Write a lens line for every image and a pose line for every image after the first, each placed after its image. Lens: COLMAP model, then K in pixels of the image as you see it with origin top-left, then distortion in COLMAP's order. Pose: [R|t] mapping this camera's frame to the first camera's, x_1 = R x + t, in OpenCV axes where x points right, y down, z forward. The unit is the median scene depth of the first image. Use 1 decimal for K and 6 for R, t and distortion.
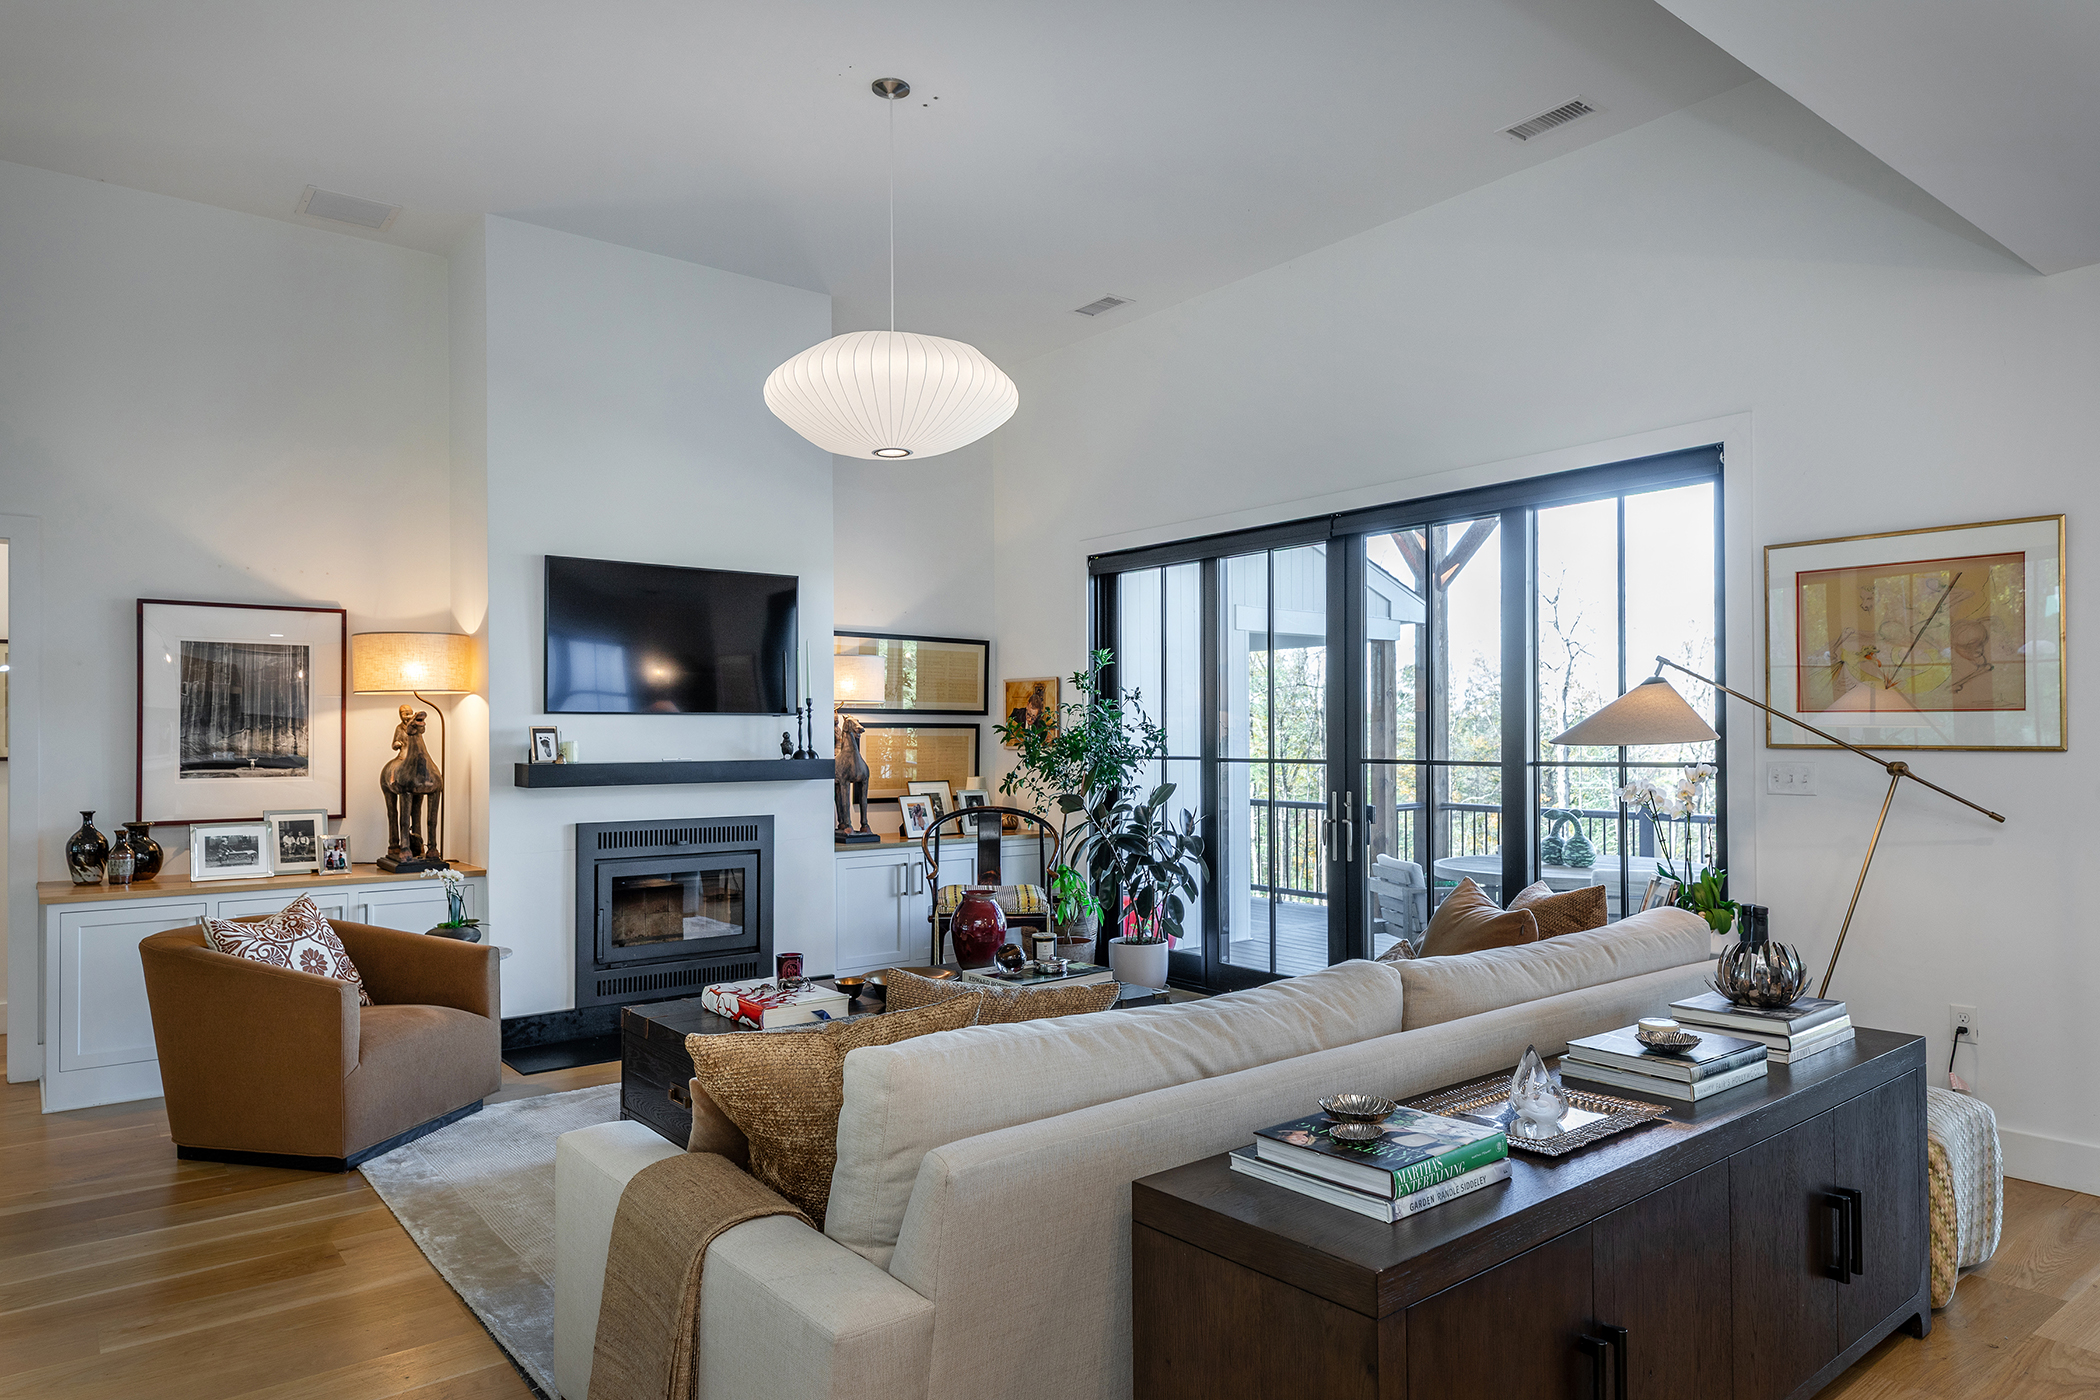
lens RADIAL K [[1246.4, 0, 1040.7], [0, 1246.4, 710.6], [0, 0, 1]] dist [0.019597, 0.000769]
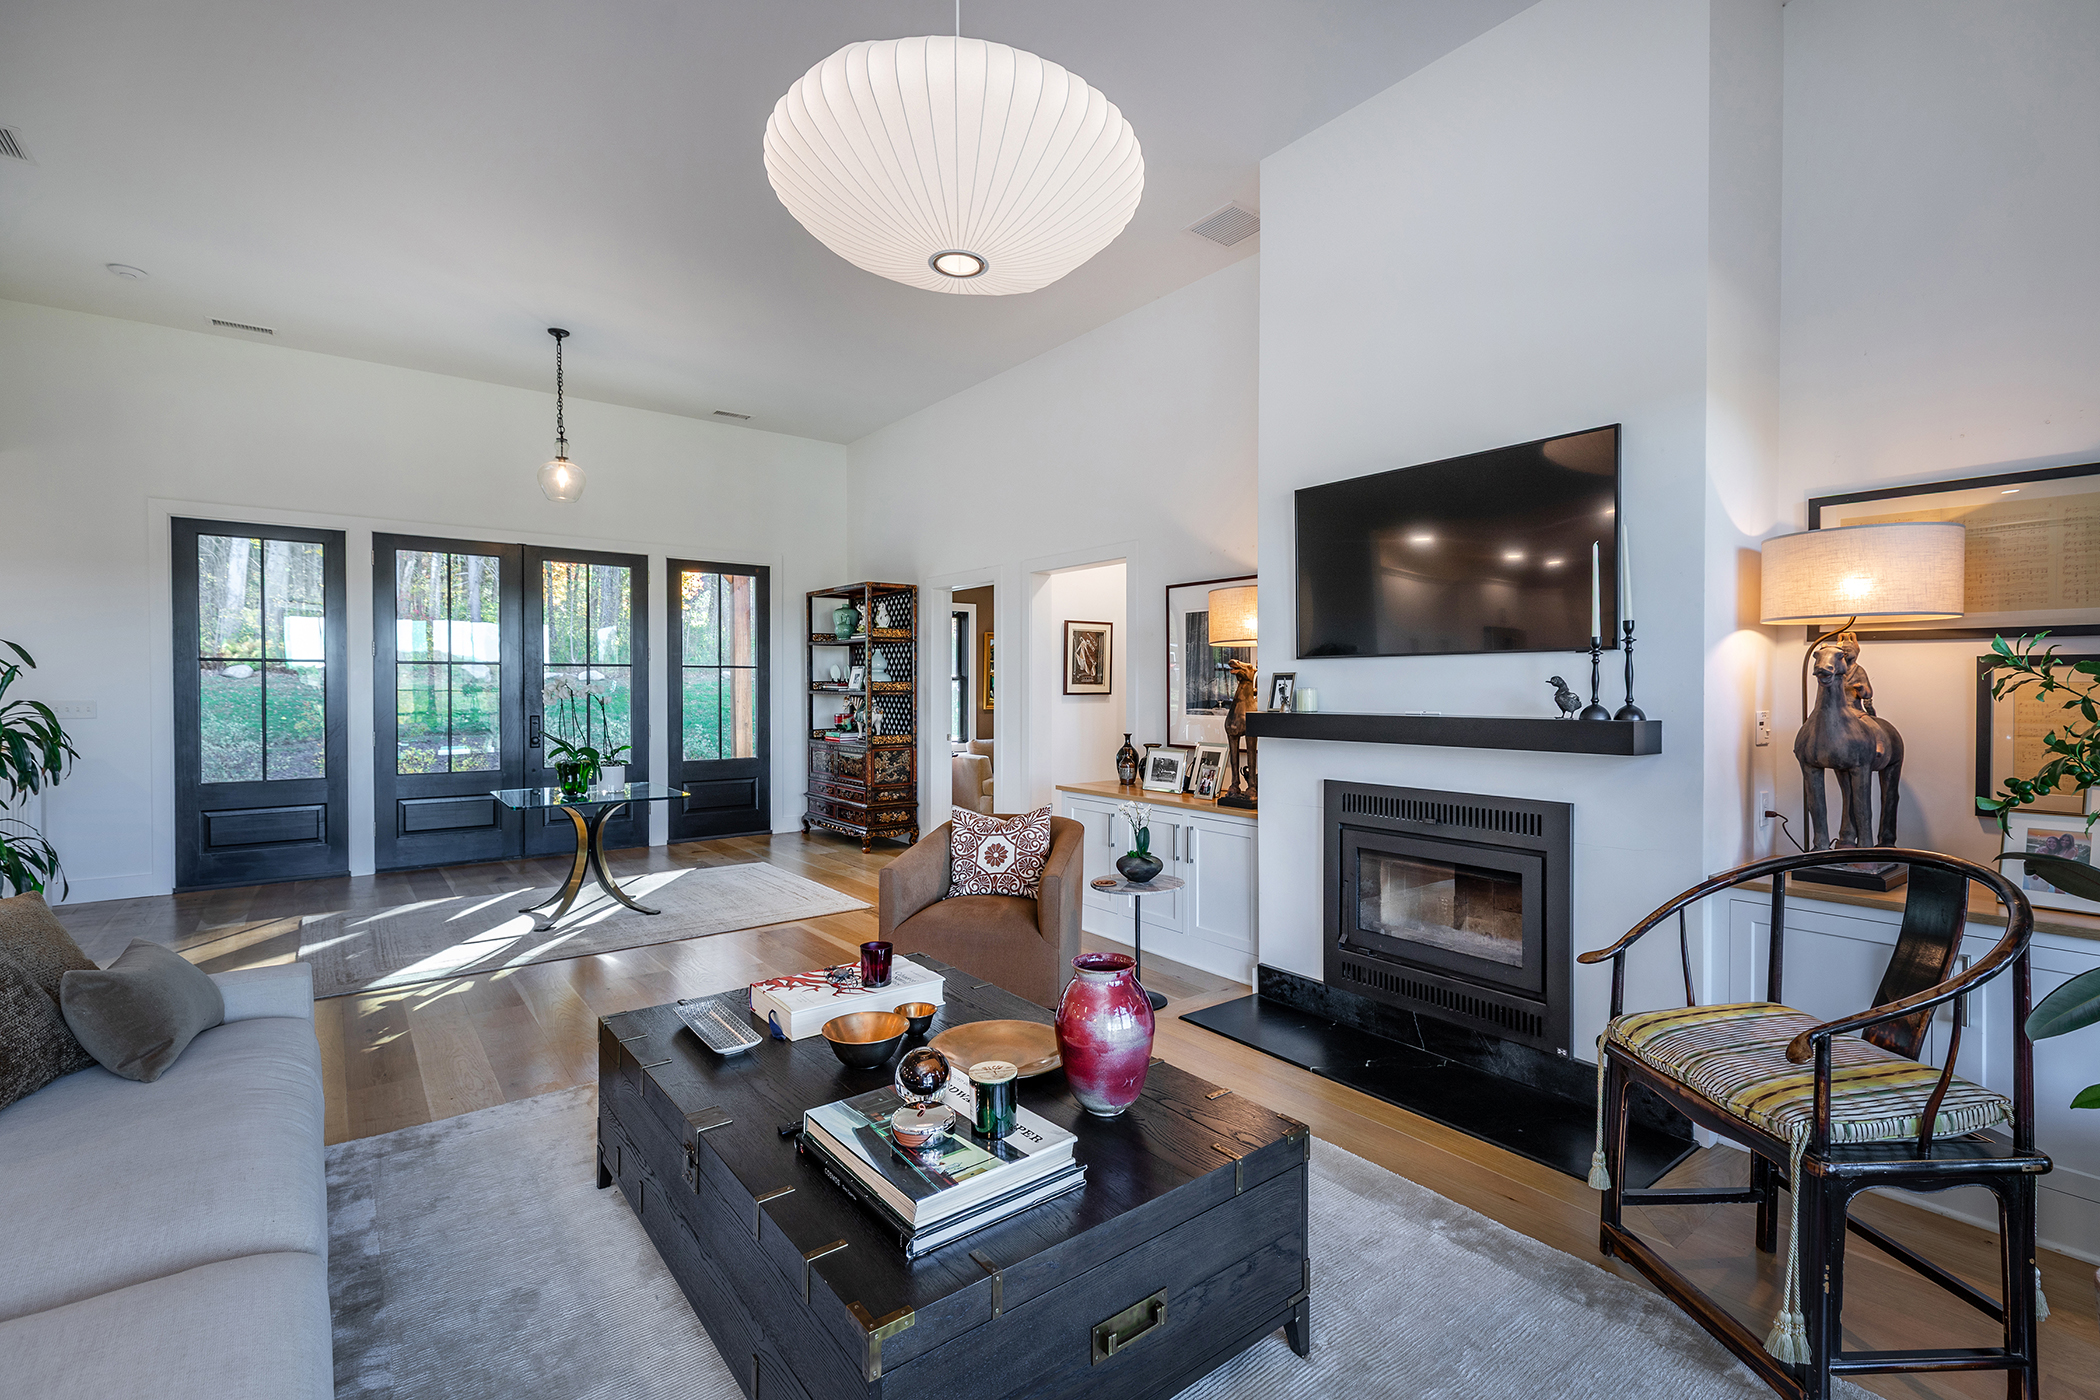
lens RADIAL K [[946.0, 0, 1065.3], [0, 946.0, 696.3], [0, 0, 1]] dist [0.012768, -0.004456]
pose [[0.006059, 0.013760, -0.999887, 0.319977], [0.017376, 0.999753, 0.013863, 0.017606], [0.999831, -0.017458, 0.005818, 0.828982]]
